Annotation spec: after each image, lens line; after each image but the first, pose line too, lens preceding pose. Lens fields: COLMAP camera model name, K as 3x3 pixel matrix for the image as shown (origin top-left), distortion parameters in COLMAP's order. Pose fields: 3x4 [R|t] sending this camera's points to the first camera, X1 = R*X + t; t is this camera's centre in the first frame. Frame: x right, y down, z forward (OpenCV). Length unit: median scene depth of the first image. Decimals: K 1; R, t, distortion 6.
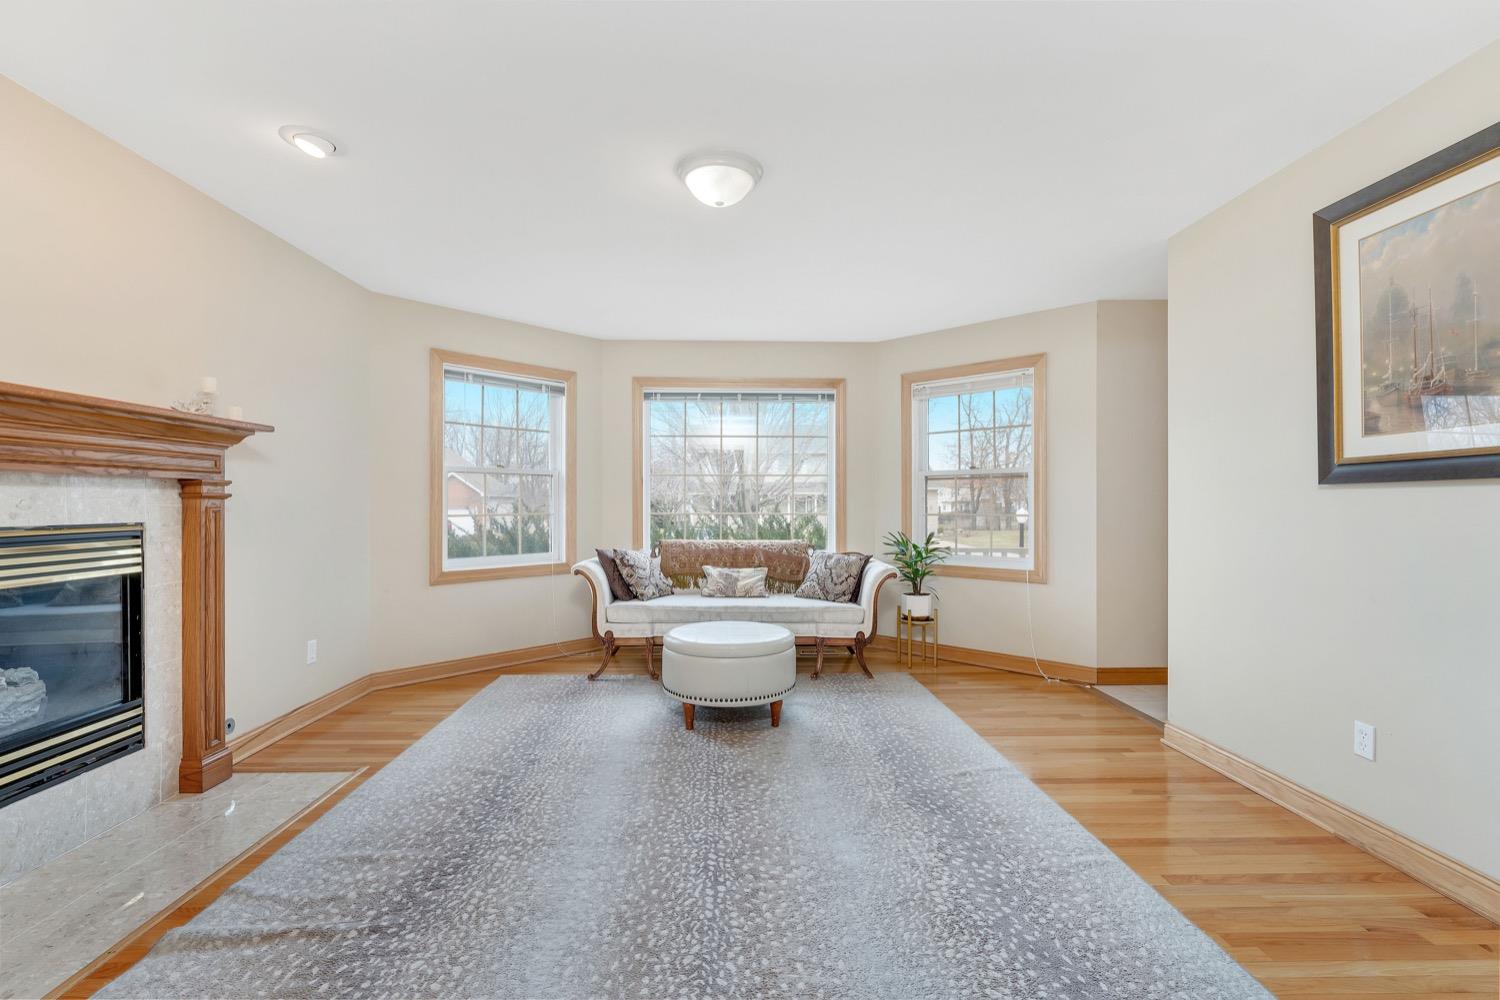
lens RADIAL K [[666.2, 0, 738.3], [0, 666.2, 503.7], [0, 0, 1]] dist [-0.004431, 0.000357]
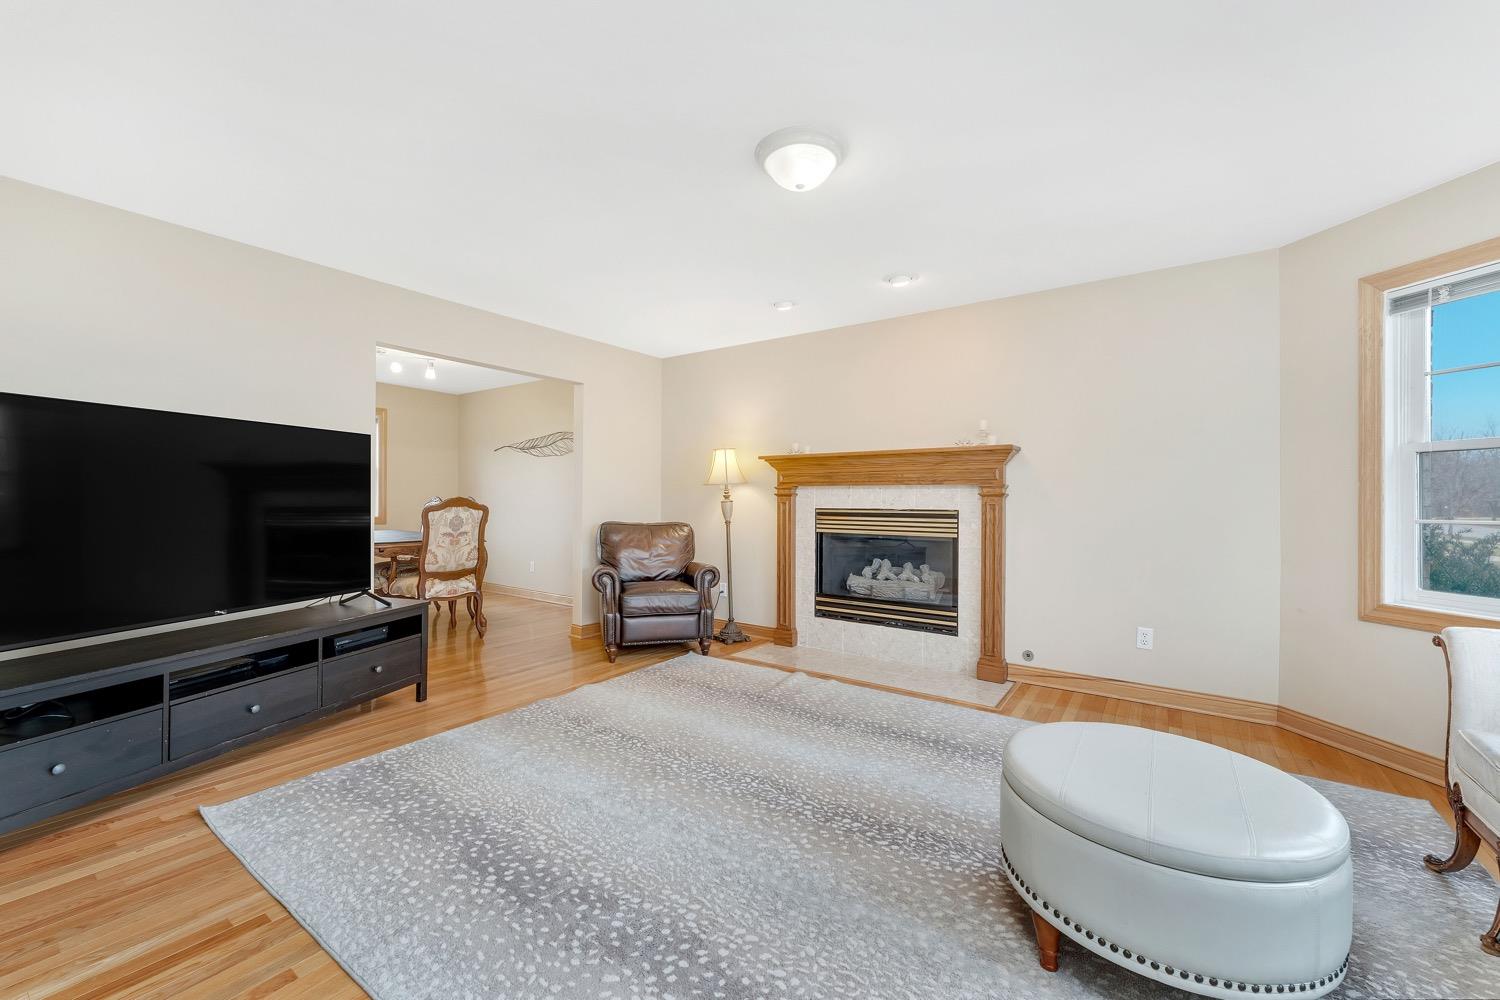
lens RADIAL K [[602.2, 0, 760.4], [0, 602.2, 498.4], [0, 0, 1]] dist [0.003739, 0.000116]
pose [[-0.576676, -0.002834, -0.816968, 0.661371], [-0.006818, 0.999976, 0.001344, -0.000815], [0.816945, 0.006345, -0.576681, 1.349360]]
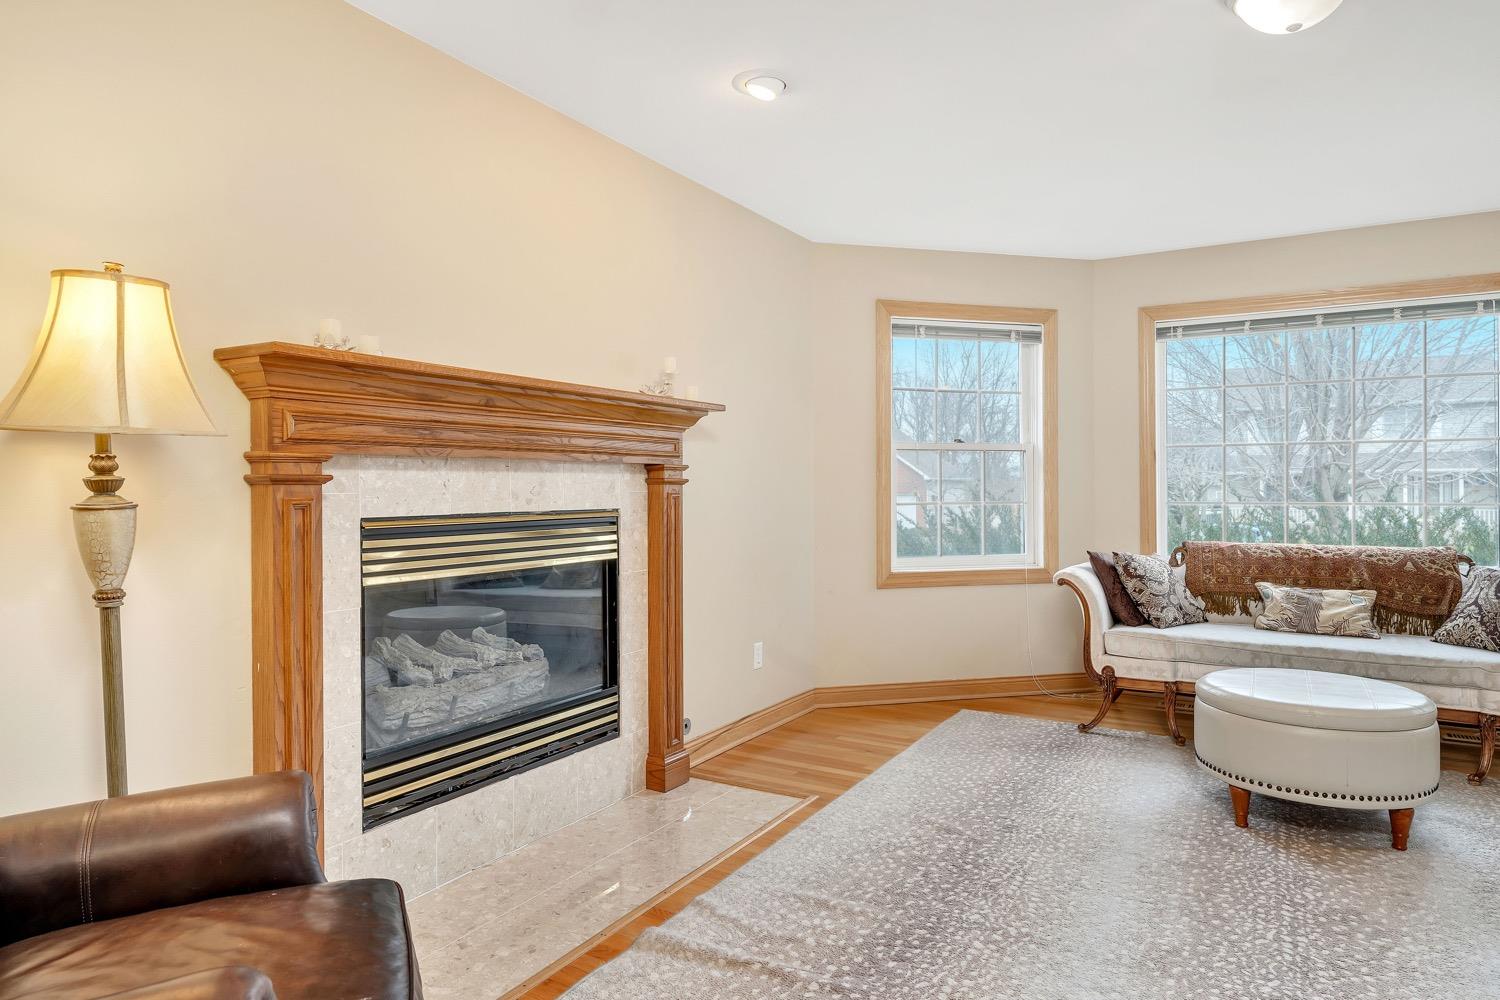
lens RADIAL K [[888.1, 0, 752.7], [0, 888.1, 483.5], [0, 0, 1]] dist [-0.001432, 0.000581]
pose [[0.848687, -0.006142, -0.528860, -0.021792], [0.003051, 0.999973, -0.006717, 0.000305], [0.528887, 0.004087, 0.848683, -0.017672]]
